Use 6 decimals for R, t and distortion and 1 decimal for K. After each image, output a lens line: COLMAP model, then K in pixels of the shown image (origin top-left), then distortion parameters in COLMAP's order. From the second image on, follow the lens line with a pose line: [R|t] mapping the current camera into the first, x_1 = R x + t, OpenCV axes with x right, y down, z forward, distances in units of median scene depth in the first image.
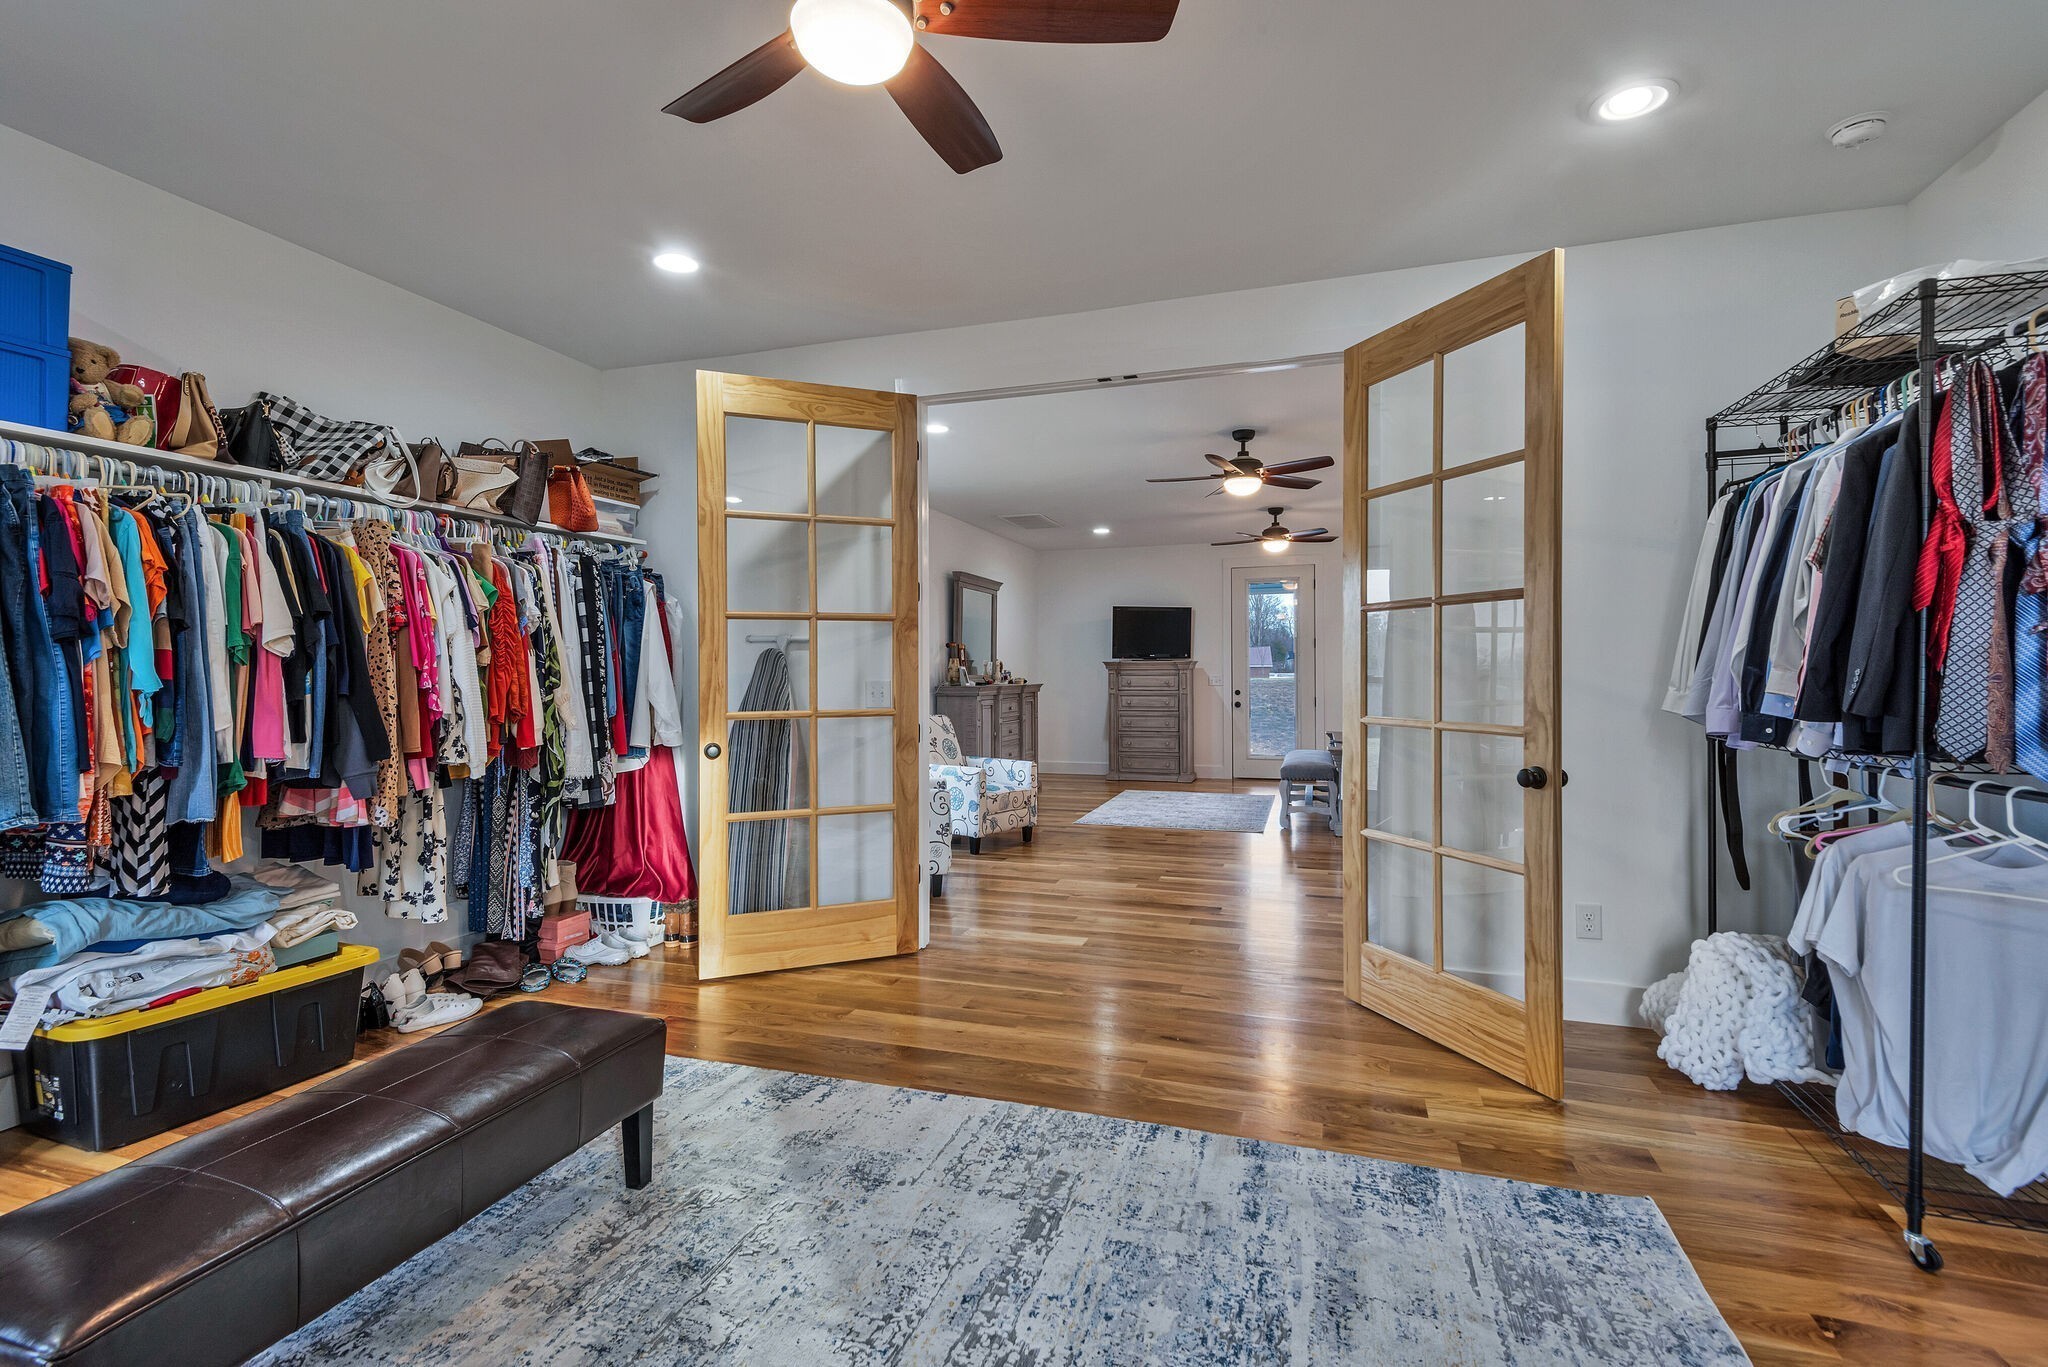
lens RADIAL K [[956.3, 0, 1011.9], [0, 956.3, 683.9], [0, 0, 1]] dist [0.013146, -0.001100]
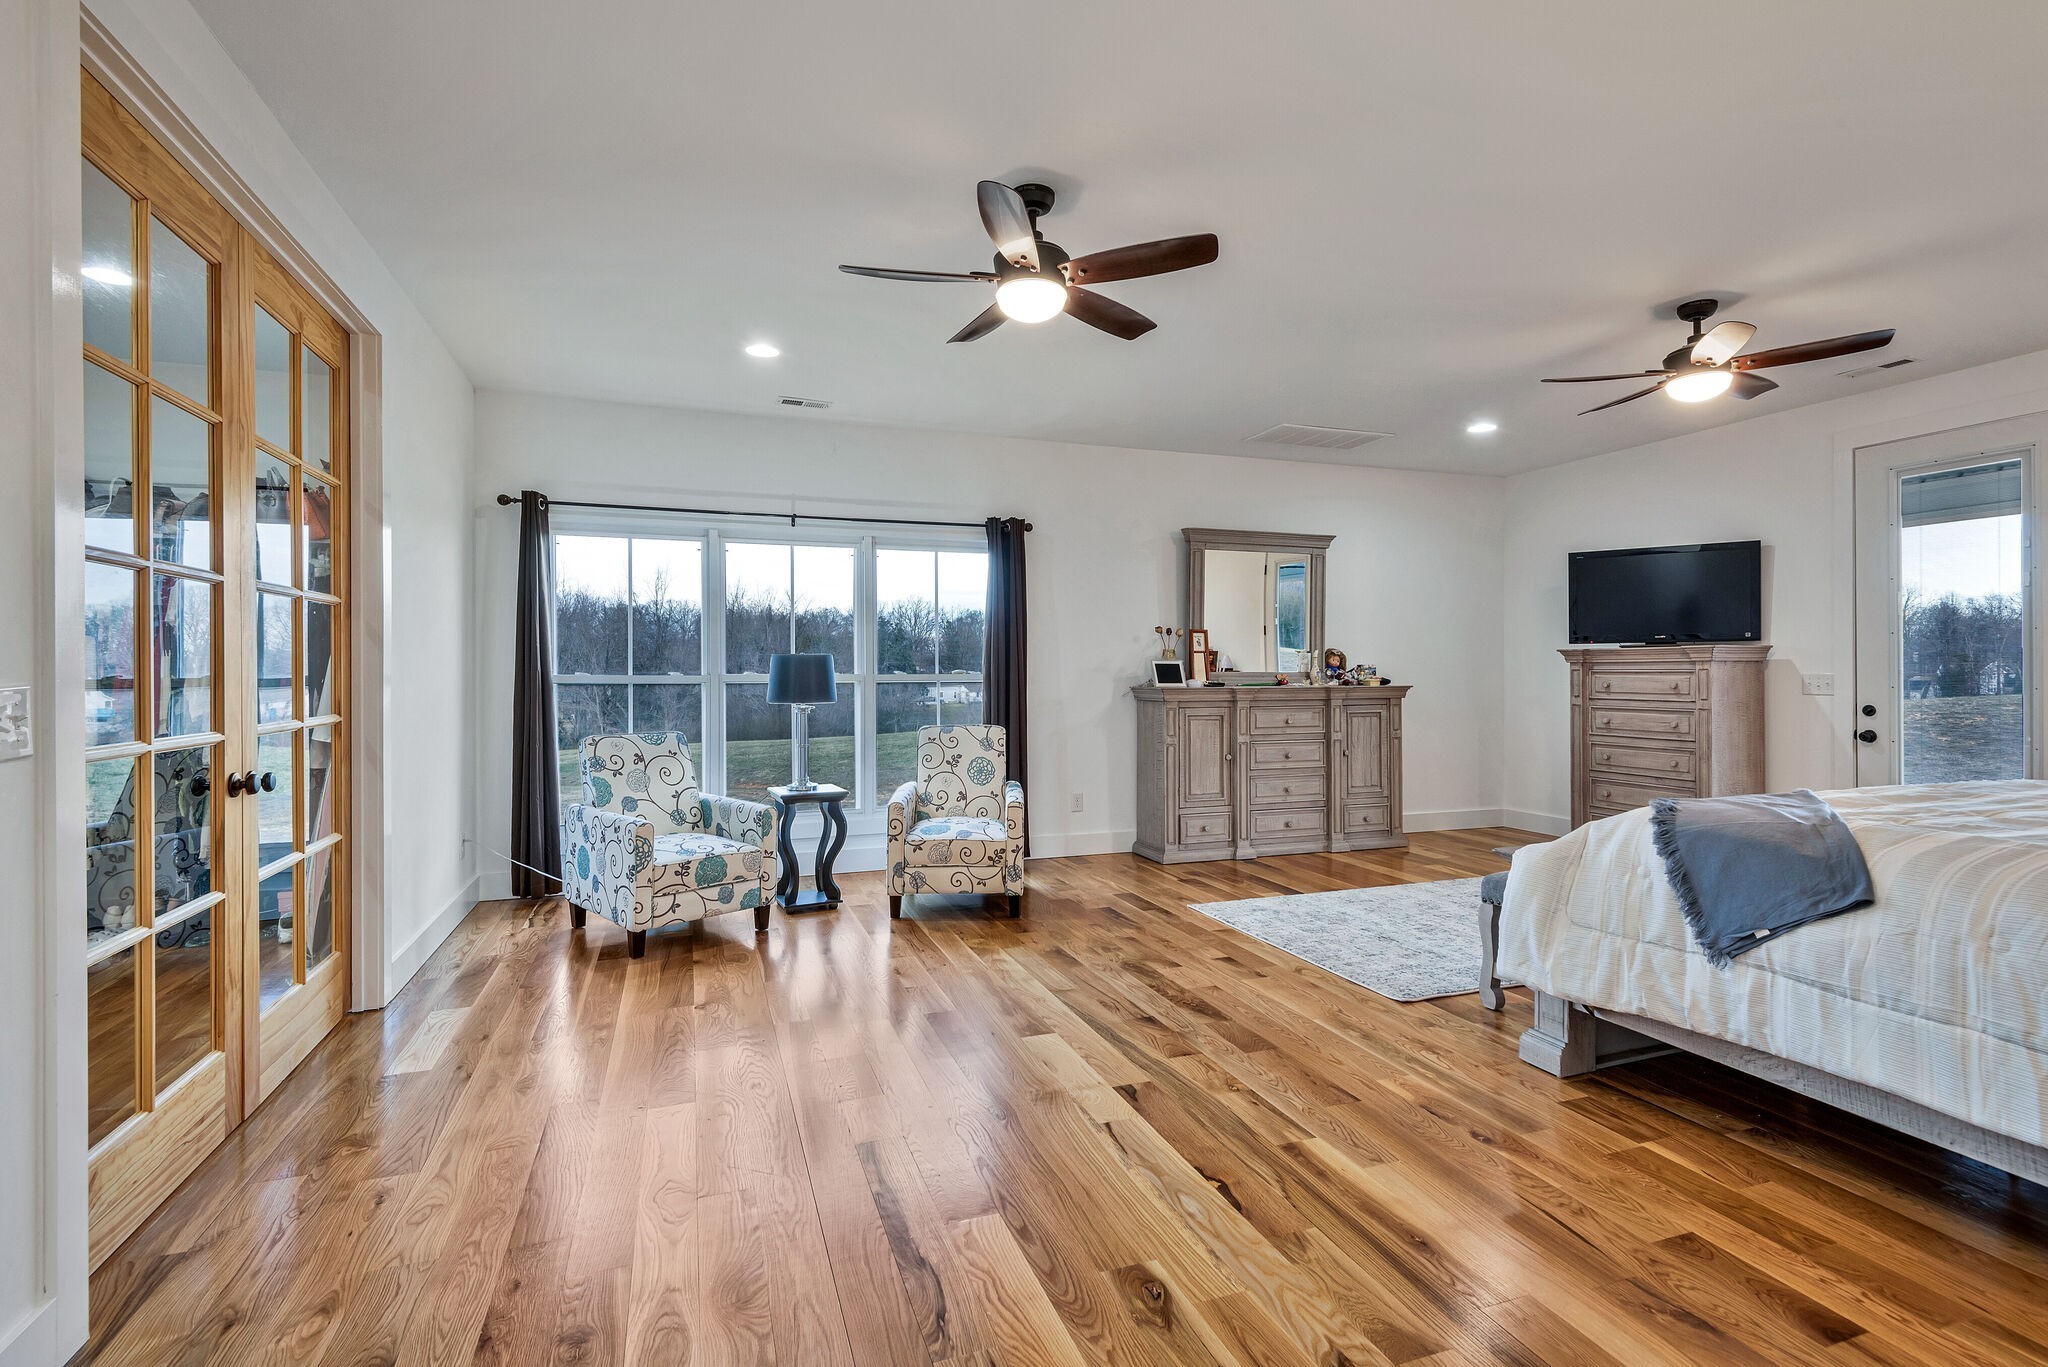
lens RADIAL K [[956.3, 0, 1019.2], [0, 956.3, 670.3], [0, 0, 1]] dist [0.013146, -0.001100]
pose [[0.613813, 0.002965, -0.789446, 0.393843], [-0.010149, 0.999940, -0.004136, -0.005316], [0.789386, 0.010551, 0.613806, 0.416257]]
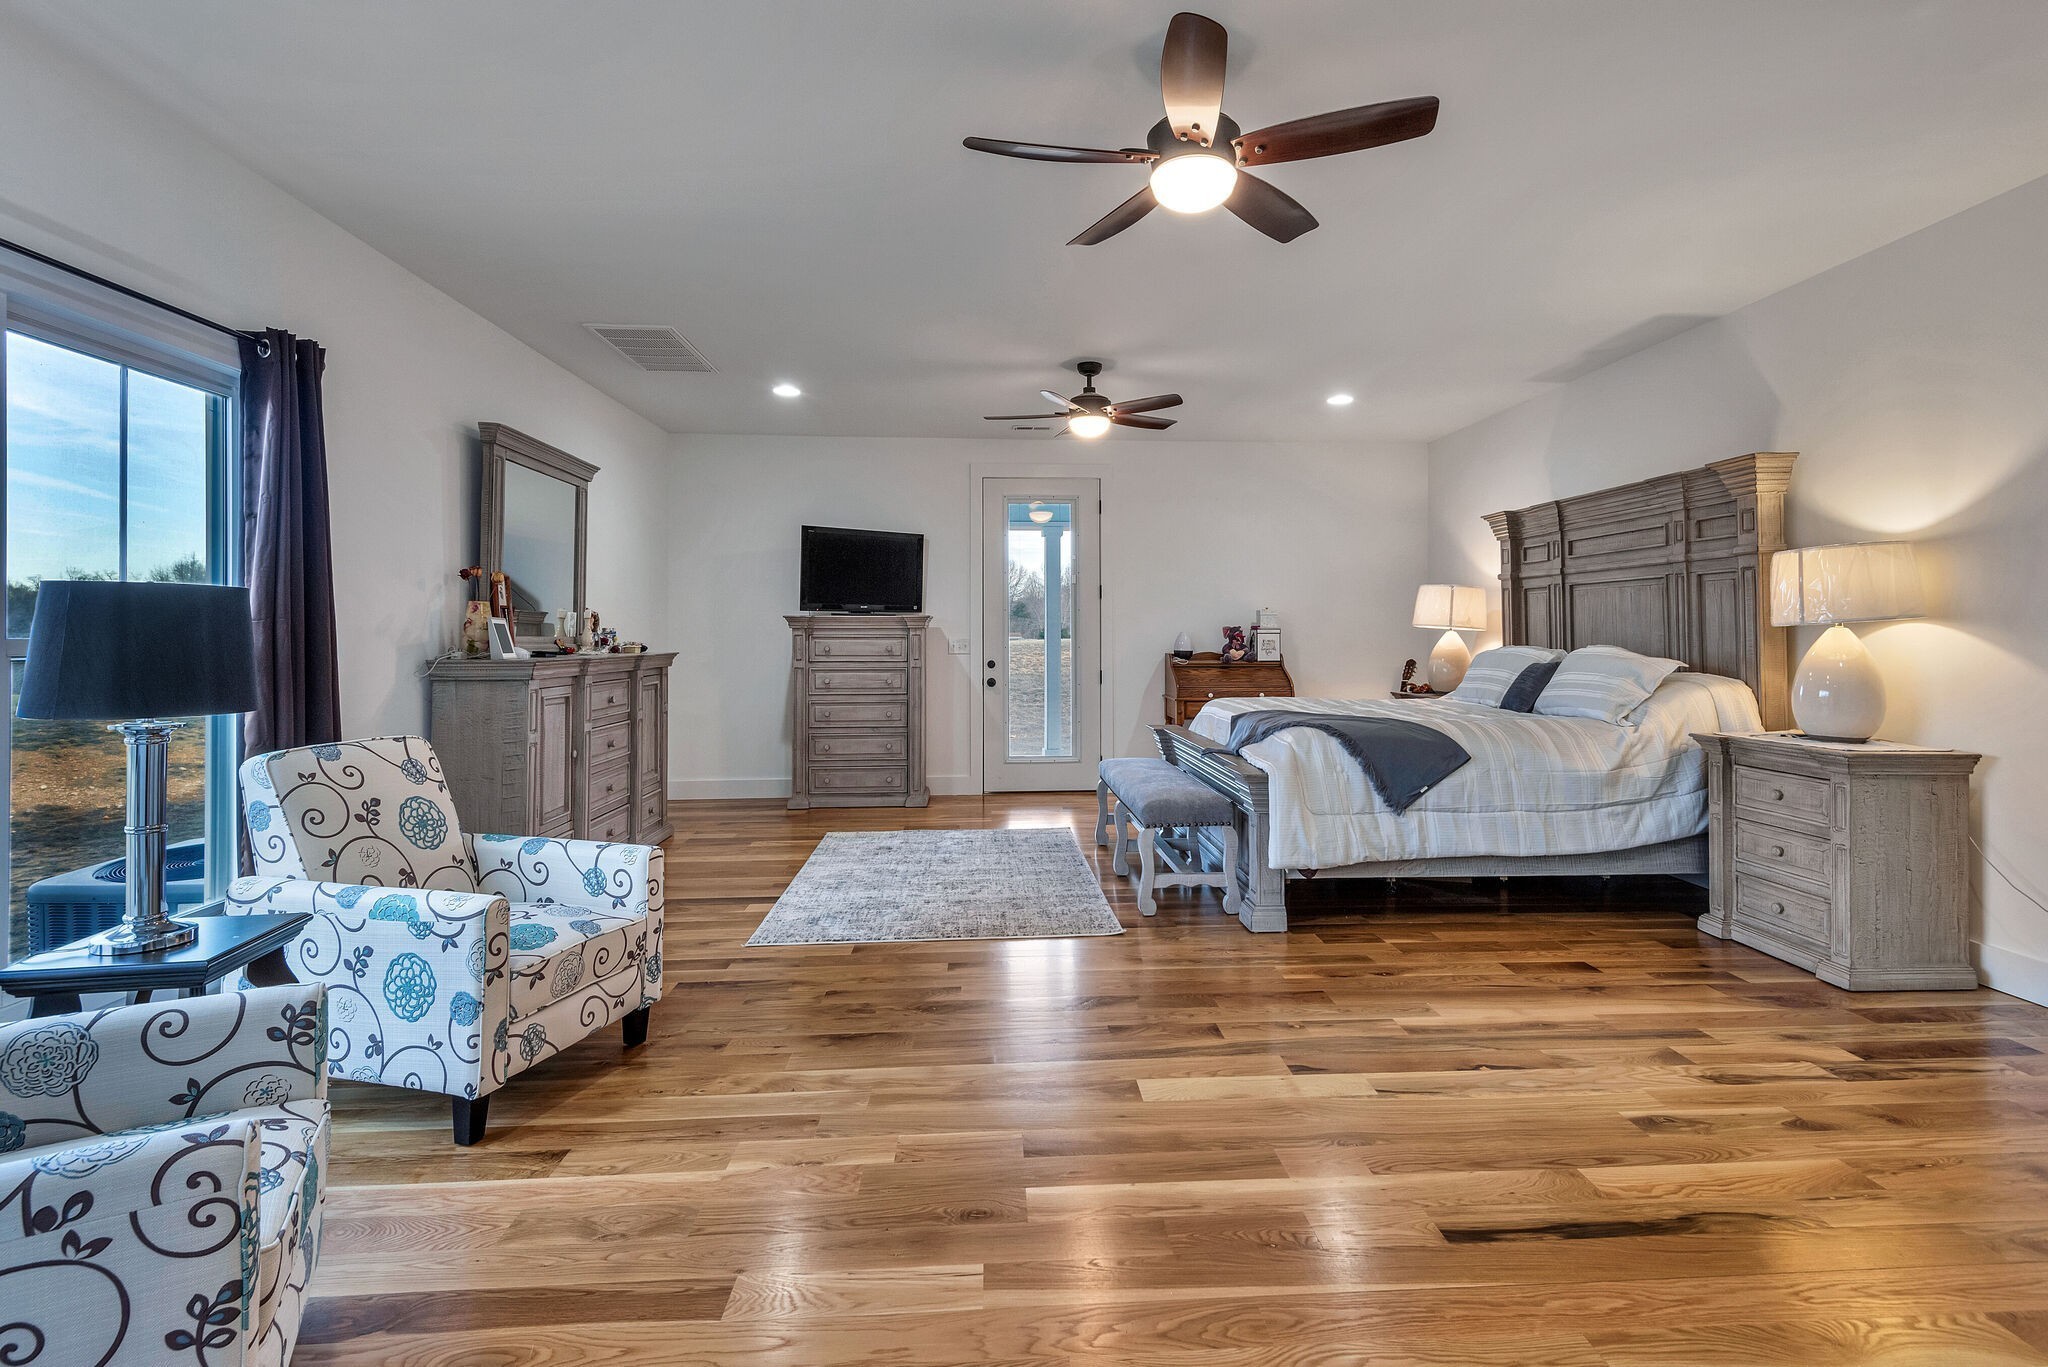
lens RADIAL K [[1001.3, 0, 1064.3], [0, 1001.3, 630.2], [0, 0, 1]] dist [0.022816, -0.002254]
pose [[0.920188, 0.006435, 0.391423, 0.010506], [0.000212, 0.999857, -0.016937, -0.003185], [-0.391476, 0.015669, 0.920055, 0.375988]]
